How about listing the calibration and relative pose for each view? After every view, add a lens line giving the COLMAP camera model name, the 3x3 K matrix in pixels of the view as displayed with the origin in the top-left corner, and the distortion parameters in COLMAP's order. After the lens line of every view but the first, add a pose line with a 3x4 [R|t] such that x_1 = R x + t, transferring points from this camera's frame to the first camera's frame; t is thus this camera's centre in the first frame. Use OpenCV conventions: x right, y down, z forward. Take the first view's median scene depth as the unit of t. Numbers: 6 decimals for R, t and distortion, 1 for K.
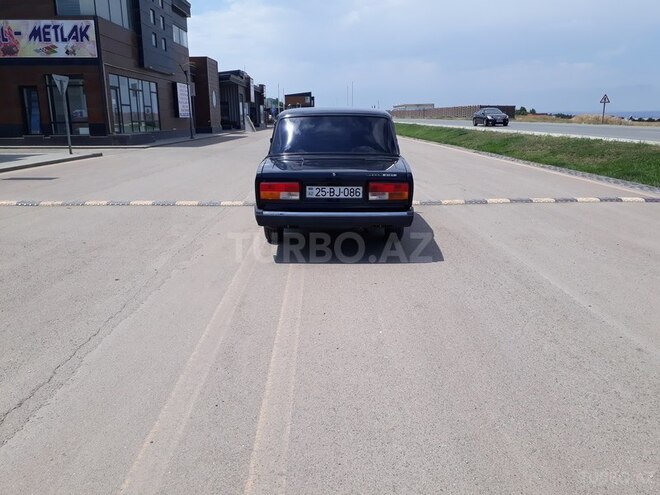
lens RADIAL K [[515.5, 0, 330.0], [0, 515.5, 247.5], [0, 0, 1]] dist [-0.006139, -0.003983]
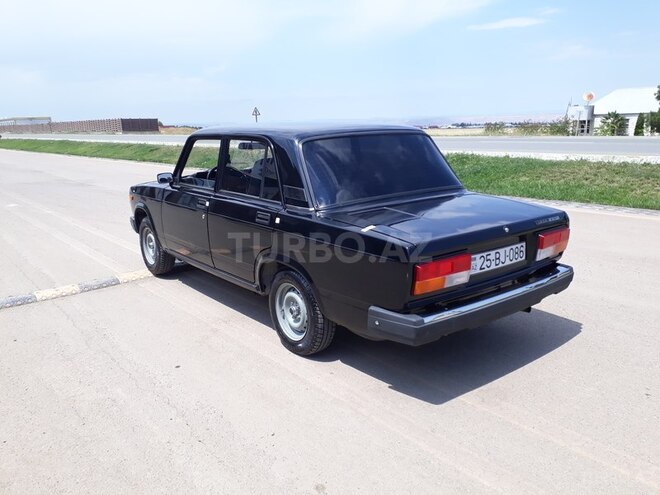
lens RADIAL K [[515.5, 0, 330.0], [0, 515.5, 247.5], [0, 0, 1]] dist [-0.006139, -0.003983]
pose [[0.765997, -0.159517, 0.622738, -0.512078], [0.174231, 0.983981, 0.037738, -0.175877], [-0.618782, 0.079593, 0.781520, 0.651779]]
